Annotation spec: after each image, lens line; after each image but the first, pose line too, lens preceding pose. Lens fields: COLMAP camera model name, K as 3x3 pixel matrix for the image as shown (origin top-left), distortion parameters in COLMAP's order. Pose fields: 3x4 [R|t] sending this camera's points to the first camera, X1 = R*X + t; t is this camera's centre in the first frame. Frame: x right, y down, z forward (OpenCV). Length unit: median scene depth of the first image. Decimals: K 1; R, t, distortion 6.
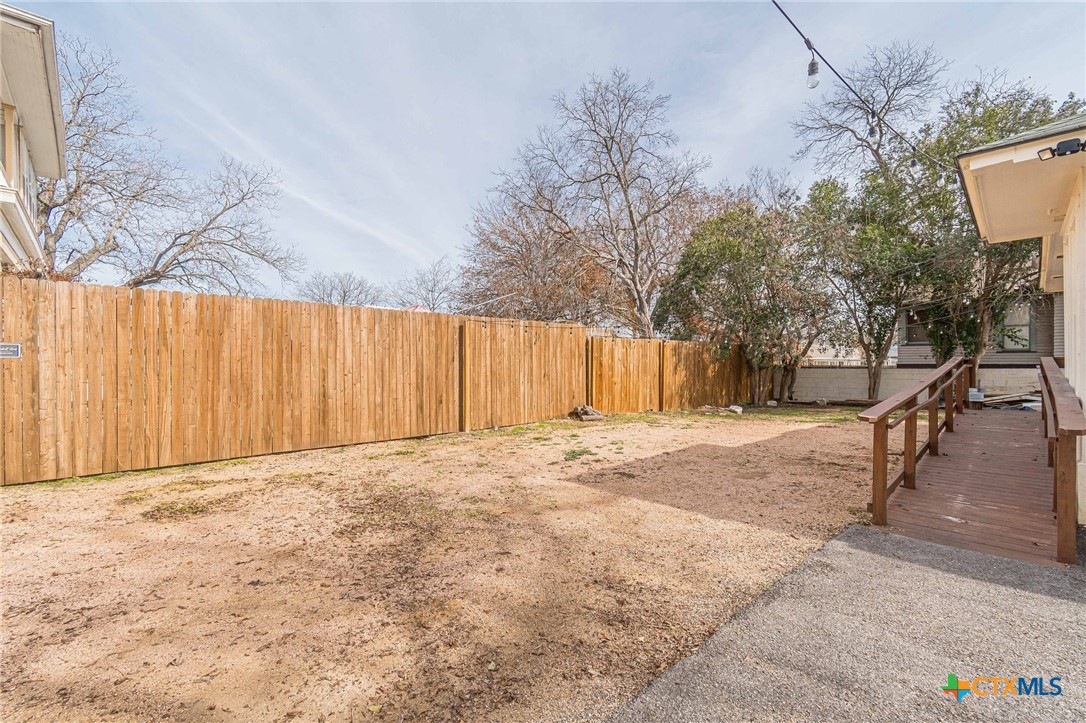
lens RADIAL K [[475.7, 0, 543.0], [0, 475.7, 361.5], [0, 0, 1]] dist [0.000049, -0.000543]
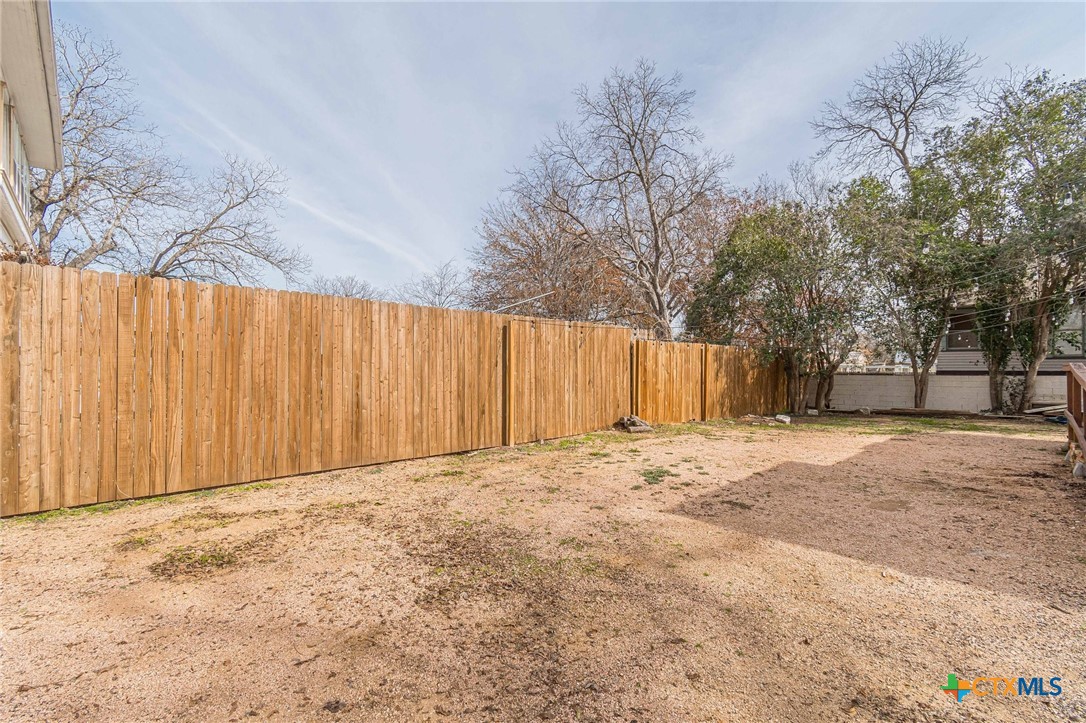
lens RADIAL K [[475.7, 0, 543.0], [0, 475.7, 361.5], [0, 0, 1]] dist [0.000049, -0.000543]
pose [[0.999986, 0.002588, 0.004618, -0.099488], [-0.002532, 0.999923, -0.012122, 0.001134], [-0.004649, 0.012110, 0.999916, 0.106252]]
